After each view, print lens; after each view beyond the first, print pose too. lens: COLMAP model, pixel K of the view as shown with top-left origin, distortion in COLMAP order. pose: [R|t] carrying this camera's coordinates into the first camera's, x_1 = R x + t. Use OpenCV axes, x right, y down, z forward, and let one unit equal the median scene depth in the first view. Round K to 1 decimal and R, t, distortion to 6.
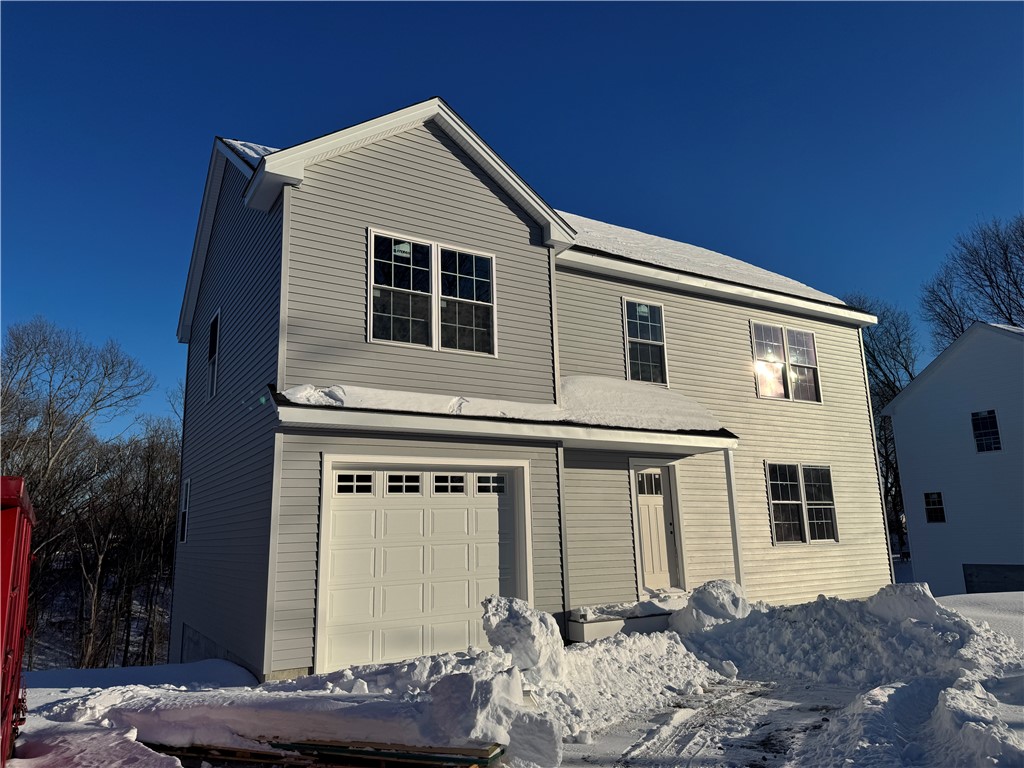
lens RADIAL K [[704.0, 0, 512.0], [0, 704.0, 384.0], [0, 0, 1]] dist [0.132792, -0.198653]
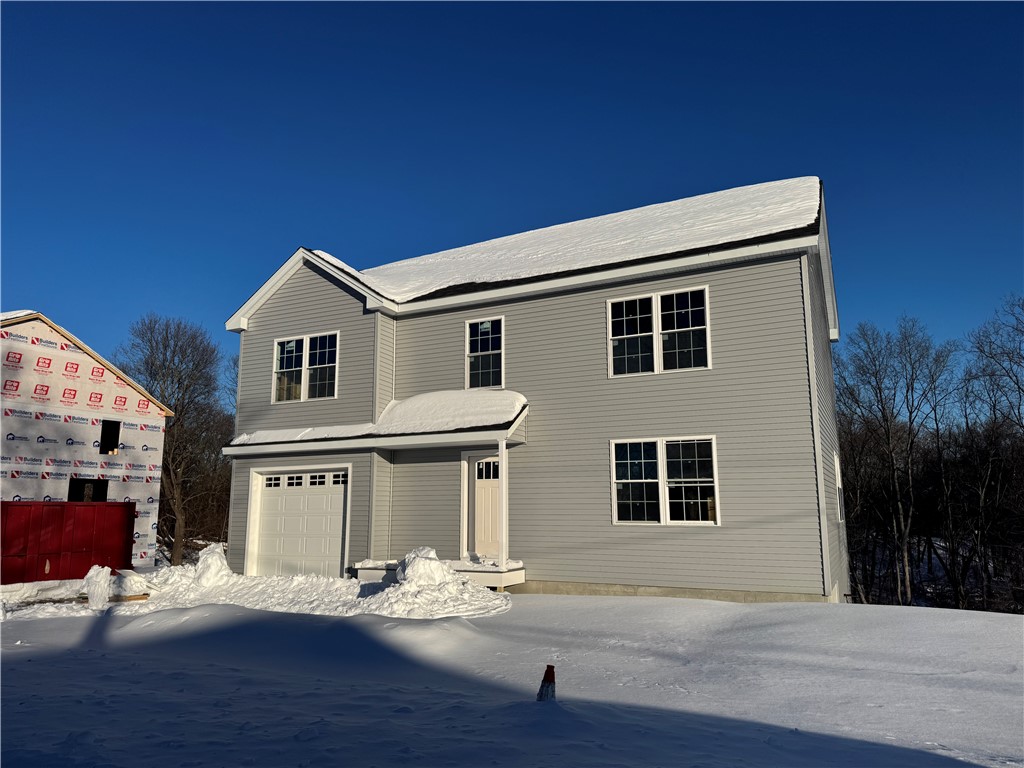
lens RADIAL K [[704.0, 0, 512.0], [0, 704.0, 384.0], [0, 0, 1]] dist [0.132792, -0.198653]
pose [[0.536965, -0.122870, -0.834608, 1.530903], [0.170147, 0.984779, -0.035510, 0.054183], [0.826268, -0.122938, 0.549698, 0.467432]]
